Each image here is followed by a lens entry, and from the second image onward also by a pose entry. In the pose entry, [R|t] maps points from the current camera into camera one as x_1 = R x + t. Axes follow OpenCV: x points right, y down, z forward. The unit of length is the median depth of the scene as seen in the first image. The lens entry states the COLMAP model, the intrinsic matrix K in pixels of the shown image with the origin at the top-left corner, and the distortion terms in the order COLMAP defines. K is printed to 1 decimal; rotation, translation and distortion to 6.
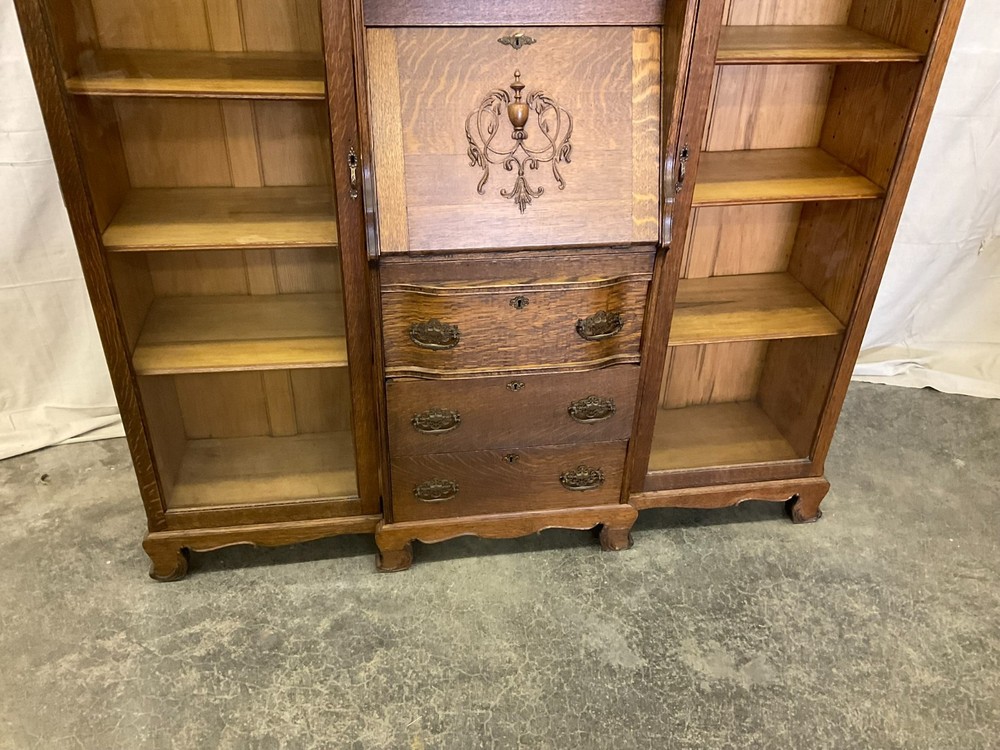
lens RADIAL K [[818.6, 0, 491.4], [0, 818.6, 371.9], [0, 0, 1]] dist [0.084038, -0.148137]
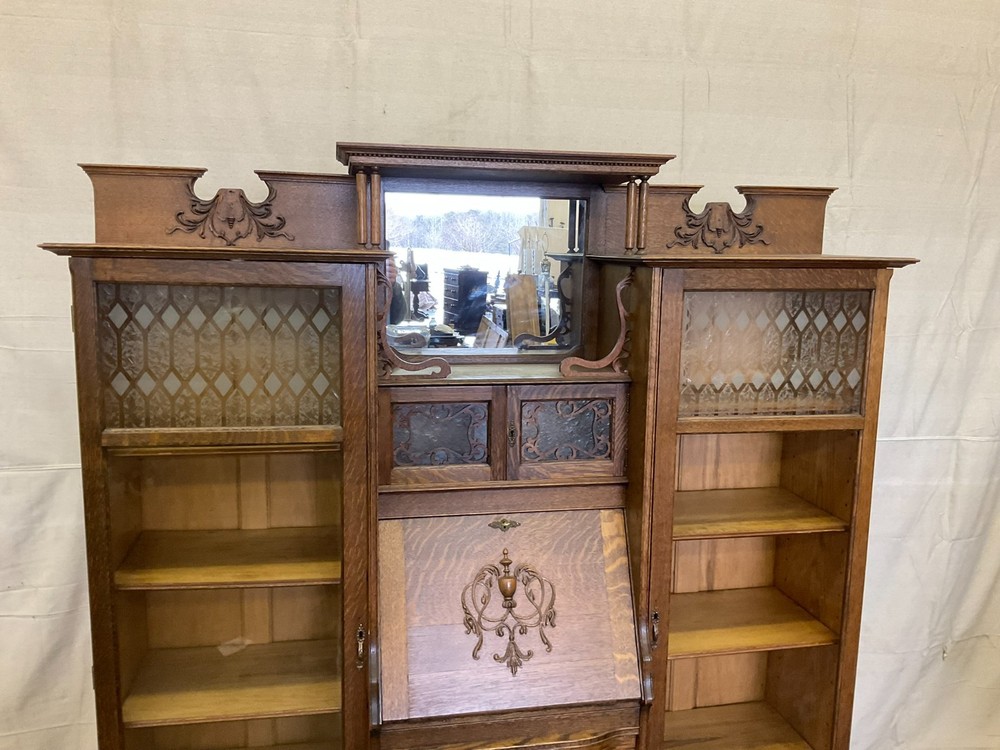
lens RADIAL K [[818.6, 0, 492.0], [0, 818.6, 368.0], [0, 0, 1]] dist [0.084038, -0.148137]
pose [[0.999362, -0.014963, 0.032440, -0.017699], [0.026894, 0.912834, -0.407445, -0.101699], [-0.023515, 0.408057, 0.912653, -0.137810]]
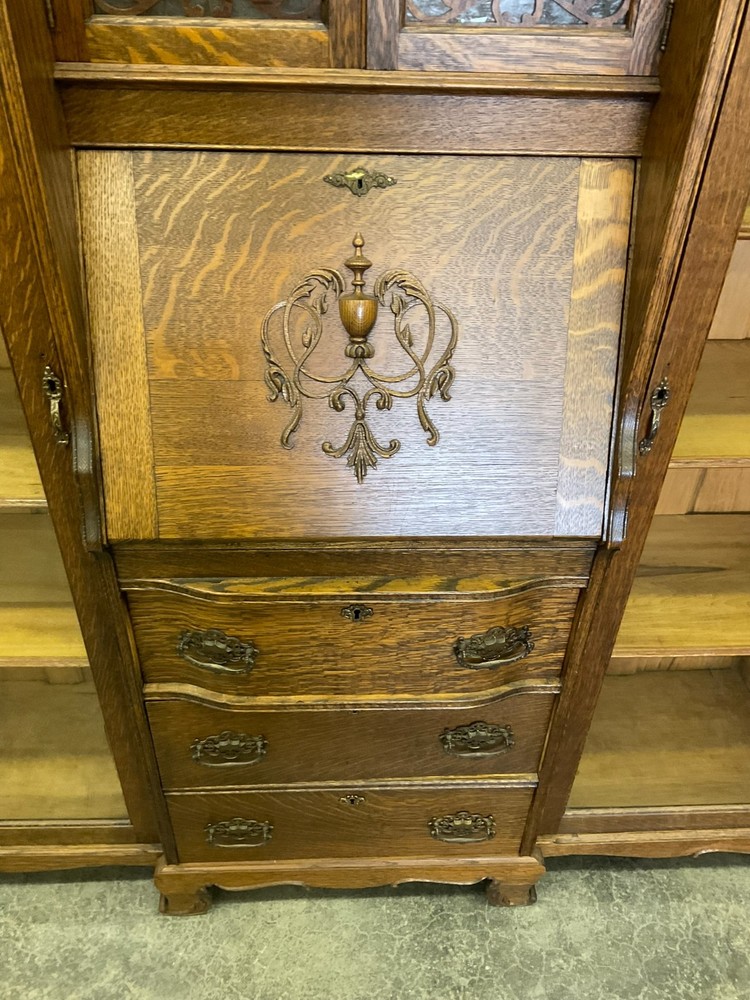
lens RADIAL K [[818.6, 0, 374.9], [0, 818.6, 491.3], [0, 0, 1]] dist [0.084038, -0.148137]
pose [[0.994034, 0.070216, -0.083464, 0.080688], [-0.063280, 0.994536, 0.083029, -0.198068], [0.088838, -0.077252, 0.993046, 0.366003]]
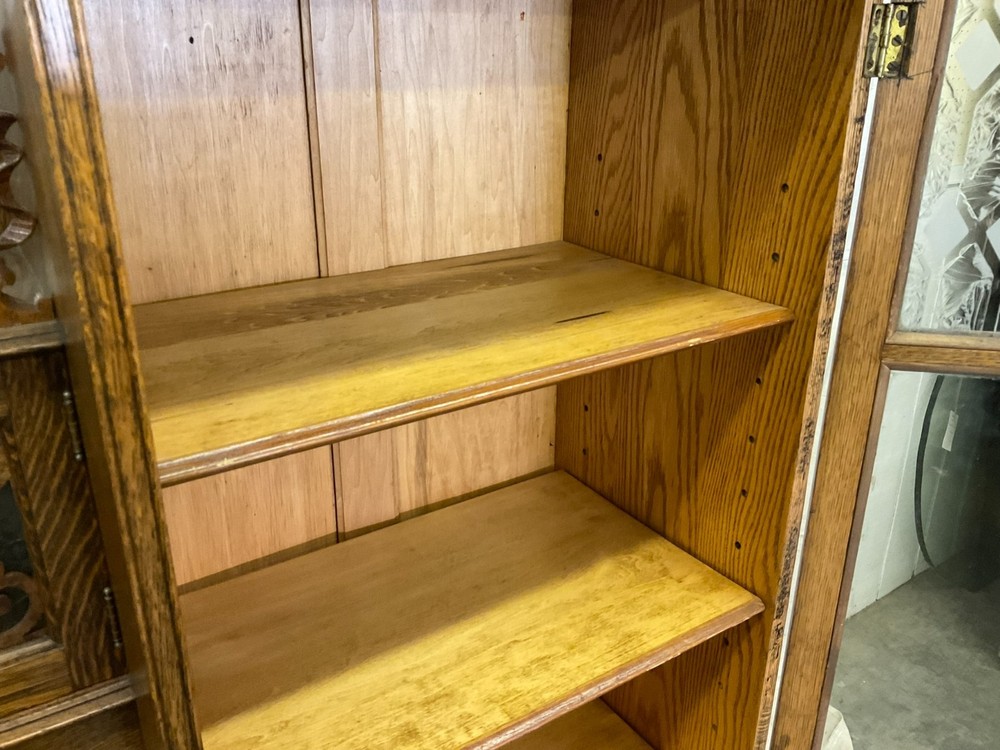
lens RADIAL K [[818.6, 0, 504.4], [0, 818.6, 371.4], [0, 0, 1]] dist [0.084038, -0.148137]
pose [[0.905691, -0.169705, 0.388488, 0.196245], [0.241818, 0.959483, -0.144622, -0.403633], [-0.348205, 0.224927, 0.910034, 0.495199]]
